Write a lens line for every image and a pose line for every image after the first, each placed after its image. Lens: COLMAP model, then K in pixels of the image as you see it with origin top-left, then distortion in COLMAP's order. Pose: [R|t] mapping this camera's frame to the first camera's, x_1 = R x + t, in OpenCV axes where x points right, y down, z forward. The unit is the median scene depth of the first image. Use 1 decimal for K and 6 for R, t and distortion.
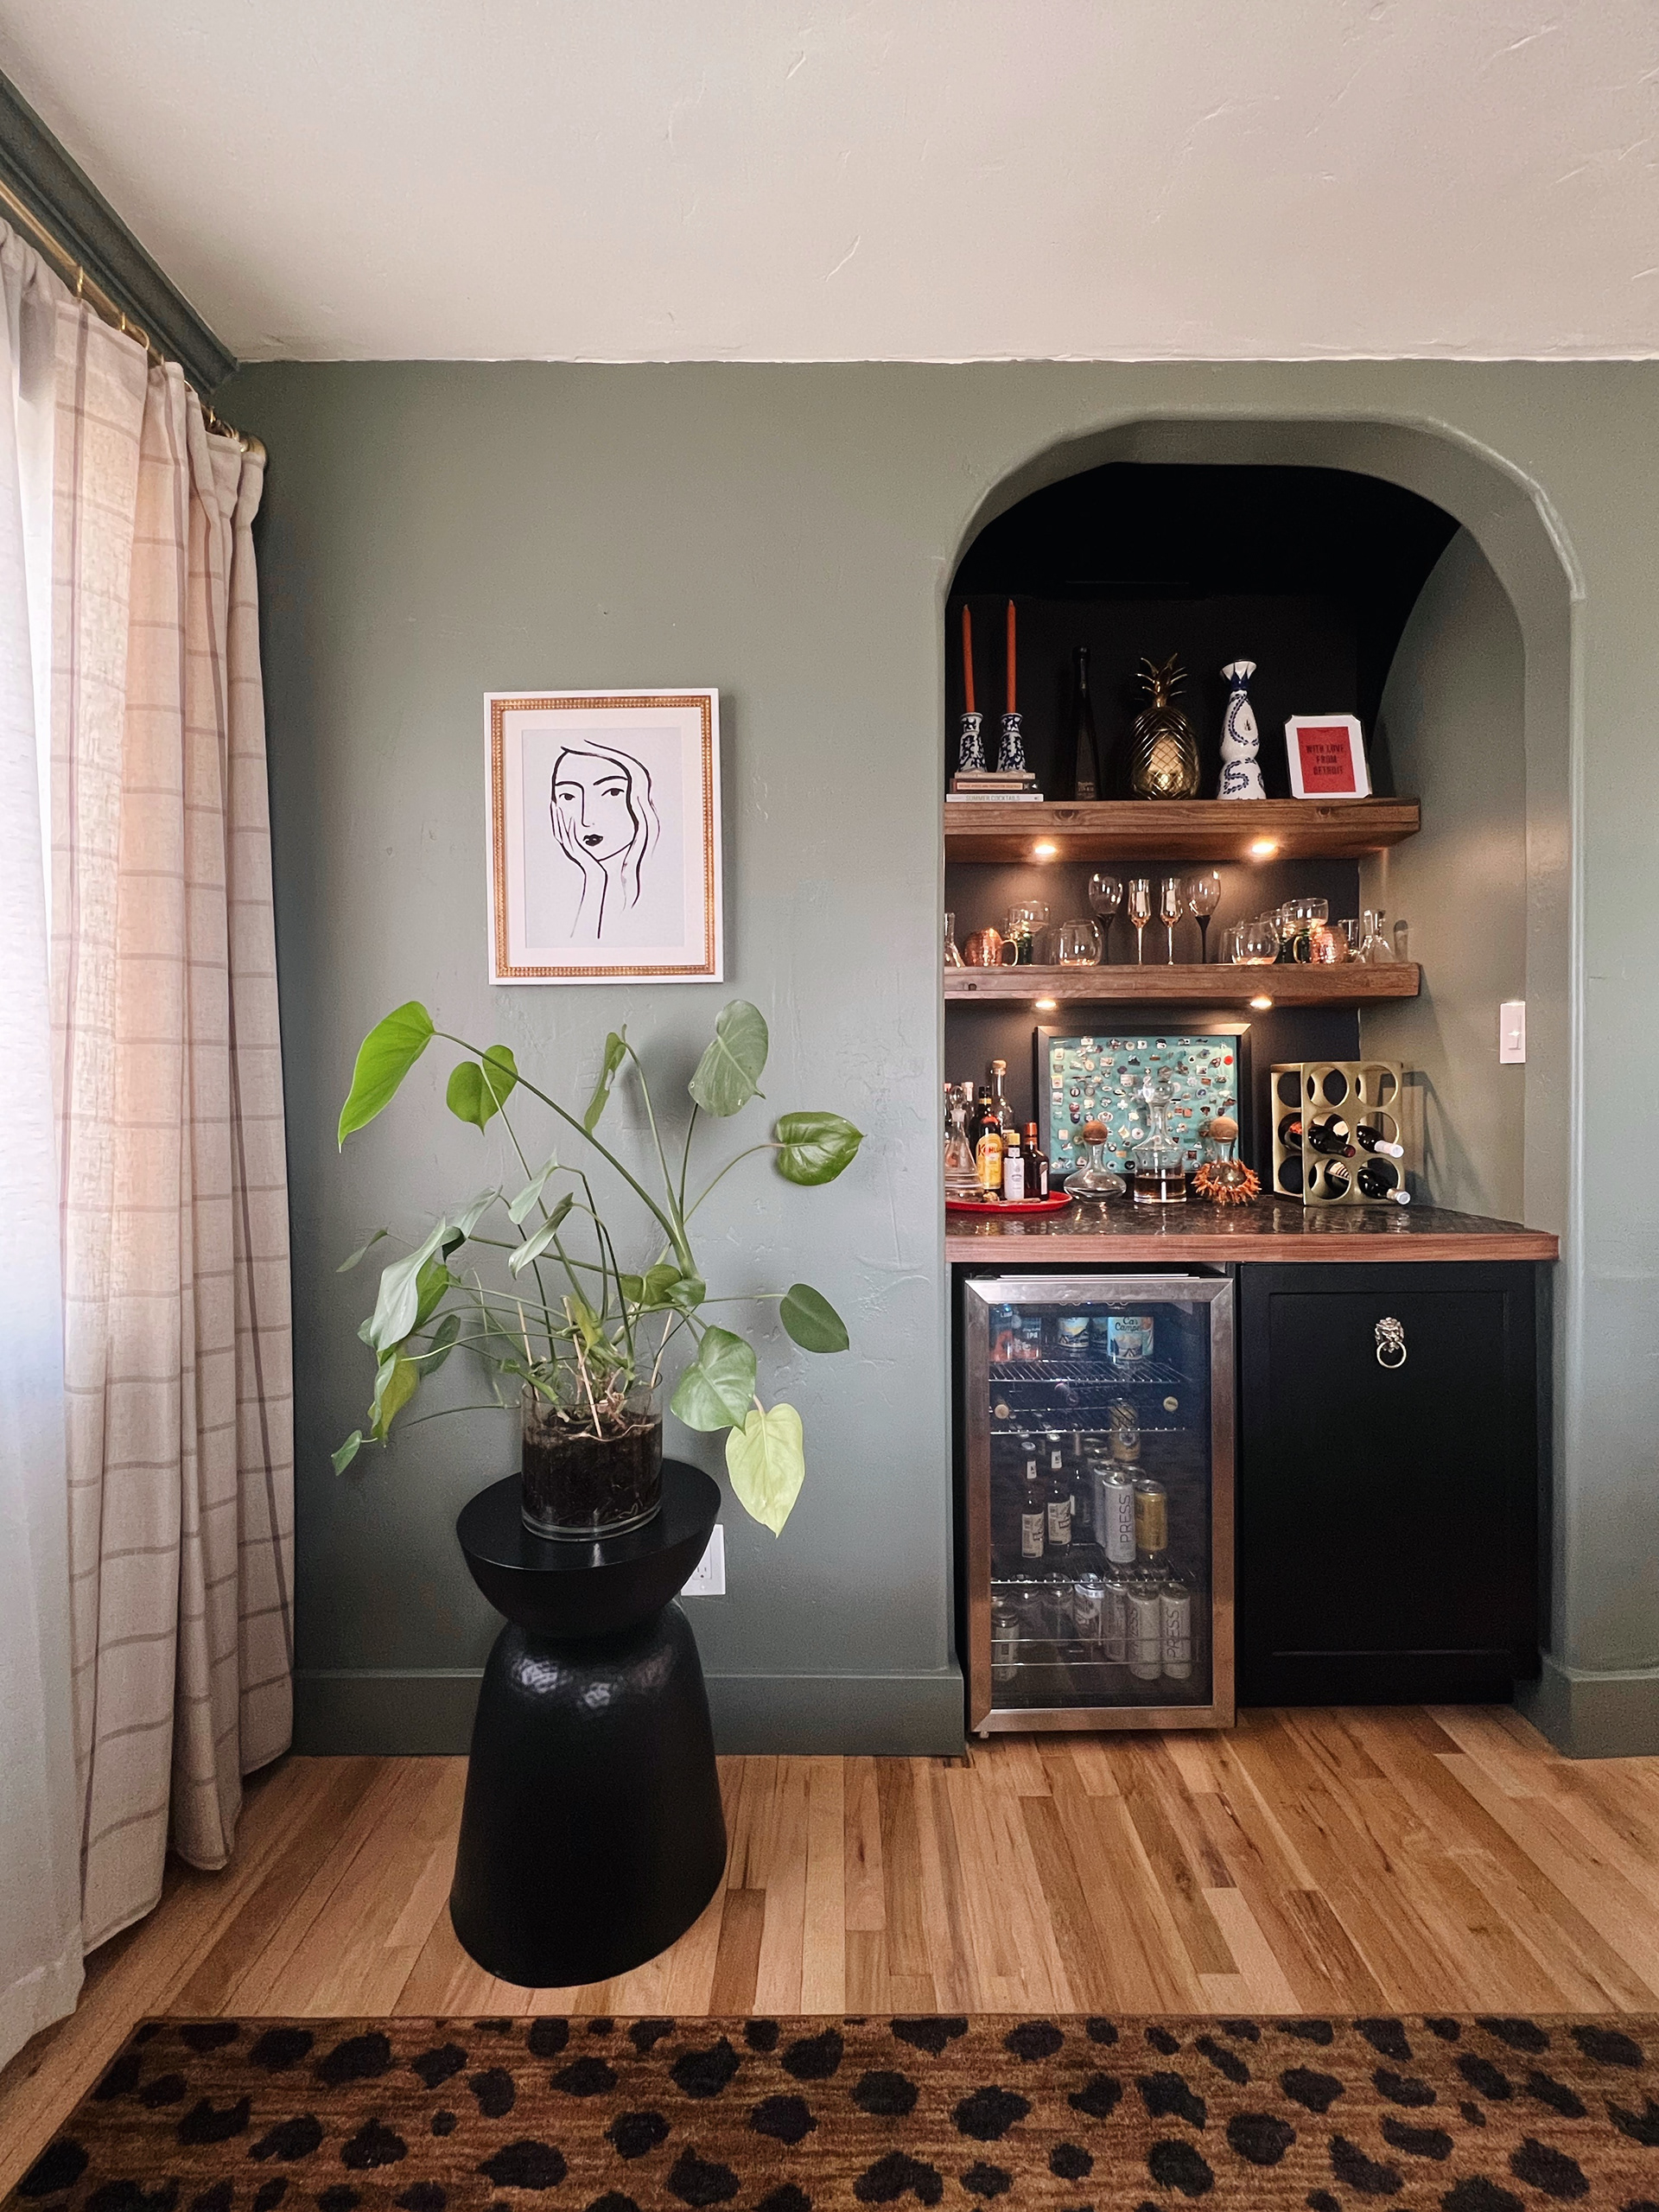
lens RADIAL K [[903.1, 0, 836.9], [0, 903.1, 1100.5], [0, 0, 1]] dist [-0.003174, -0.000067]
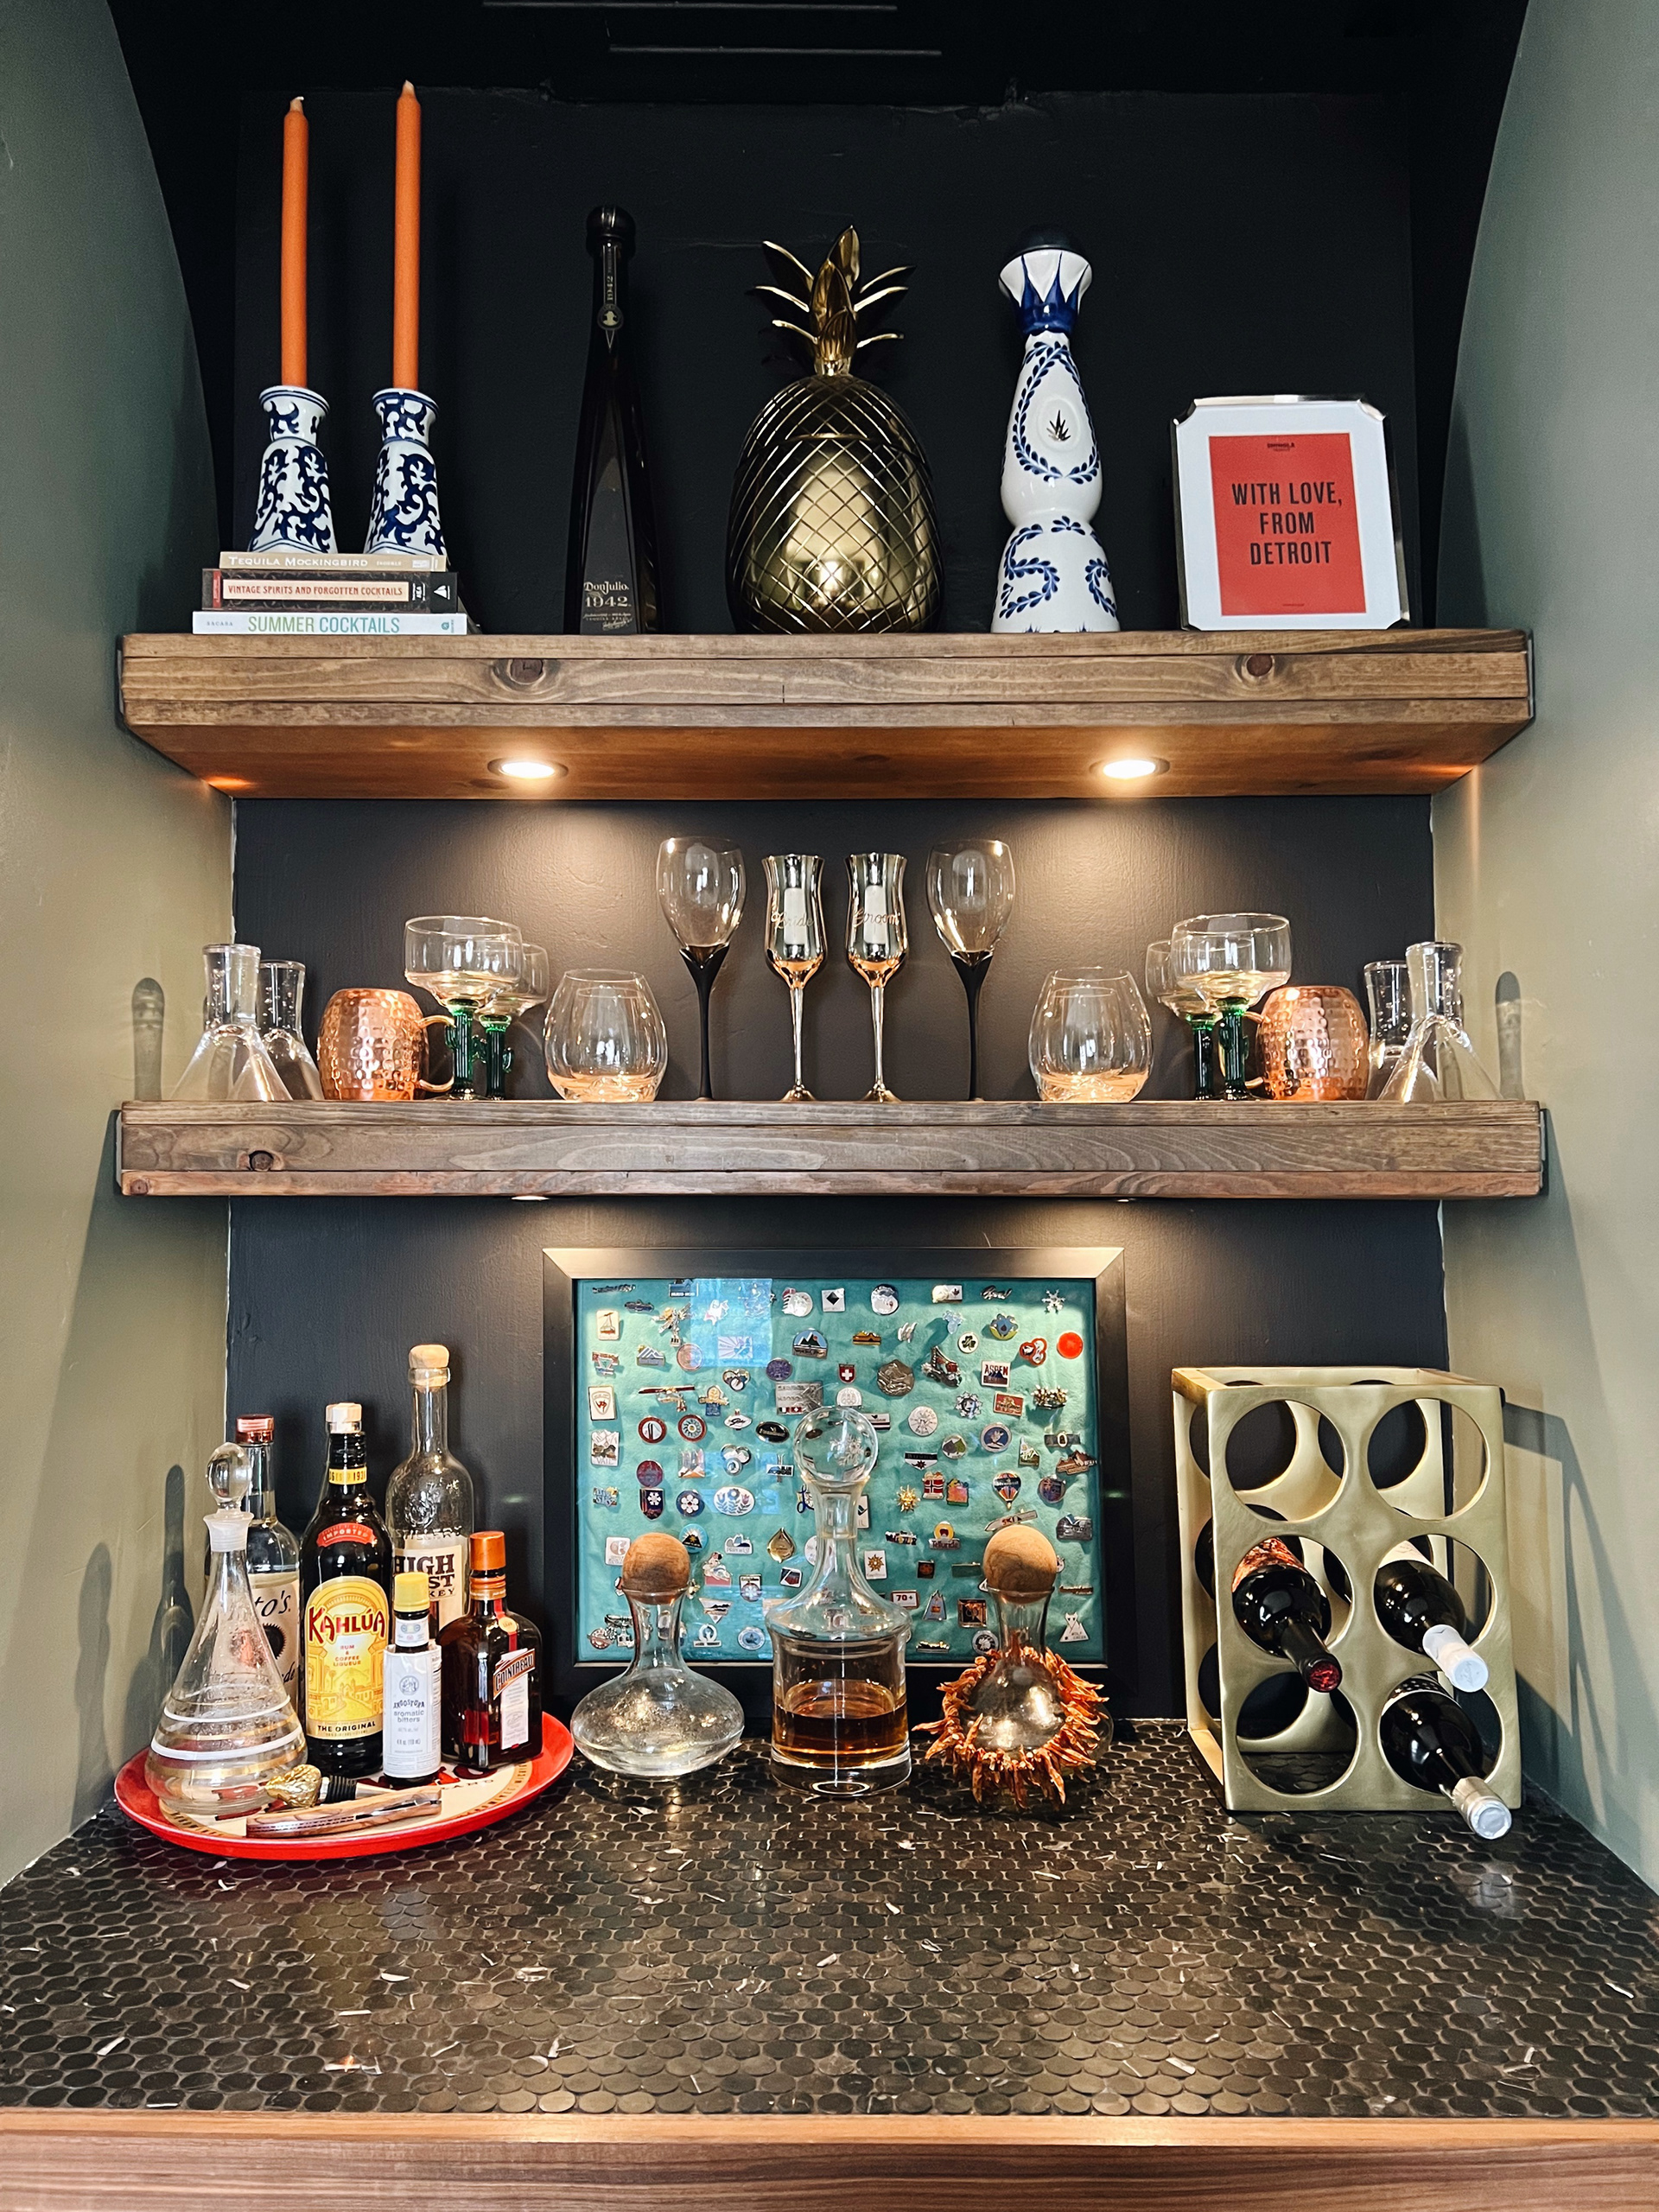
lens RADIAL K [[1661.6, 0, 824.0], [0, 1661.6, 1111.8], [0, 0, 1]] dist [0.011838, -0.006405]
pose [[0.999946, 0.003236, 0.009888, 0.353260], [-0.002744, 0.998780, -0.049302, -0.112883], [-0.010036, 0.049272, 0.998735, 0.356036]]
